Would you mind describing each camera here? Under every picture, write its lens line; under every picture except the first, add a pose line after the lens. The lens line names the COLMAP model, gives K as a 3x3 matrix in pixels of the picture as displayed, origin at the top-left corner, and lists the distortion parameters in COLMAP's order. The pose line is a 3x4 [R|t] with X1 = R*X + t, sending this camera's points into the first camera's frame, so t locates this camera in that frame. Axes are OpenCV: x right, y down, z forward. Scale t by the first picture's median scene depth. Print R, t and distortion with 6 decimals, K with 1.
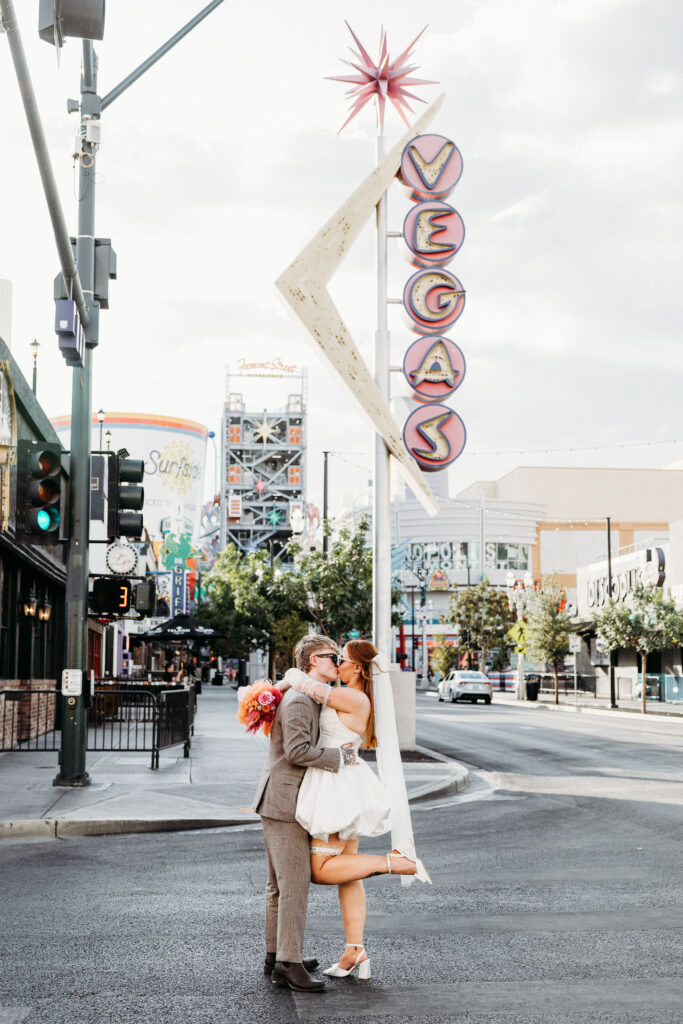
lens RADIAL K [[1308.2, 0, 341.5], [0, 1308.2, 512.0], [0, 0, 1]] dist [0.017530, 0.057912]
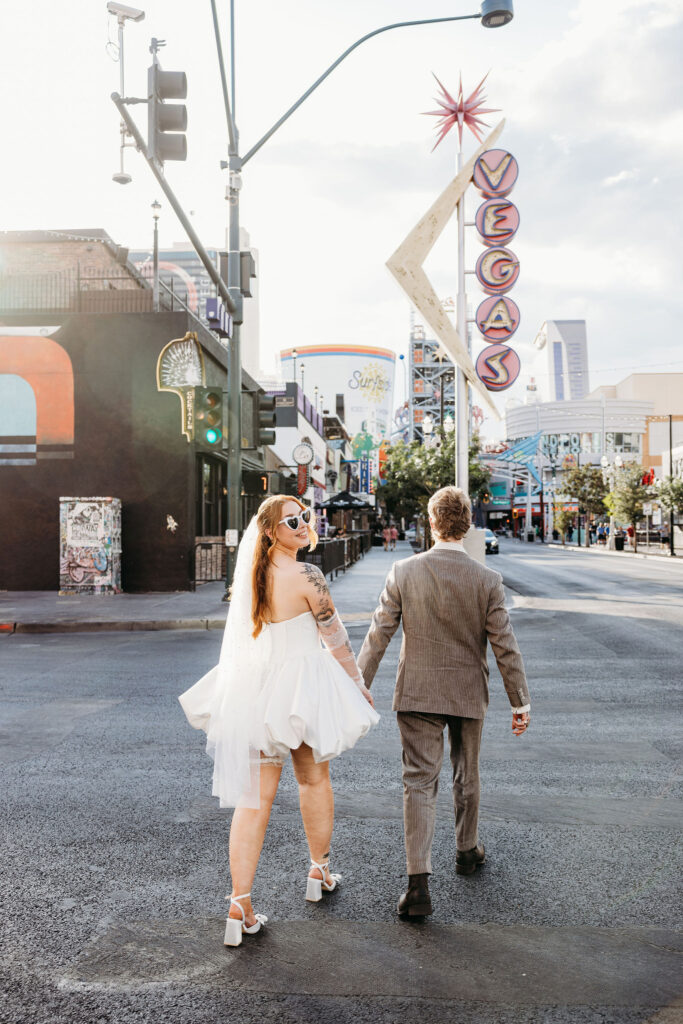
lens RADIAL K [[964.2, 0, 332.6], [0, 964.2, 507.7], [0, 0, 1]] dist [0.007206, 0.016047]
pose [[0.983814, -0.009035, -0.178966, 0.078283], [0.026509, 0.995077, 0.095492, -0.009818], [0.177223, -0.098690, 0.979210, -0.080156]]
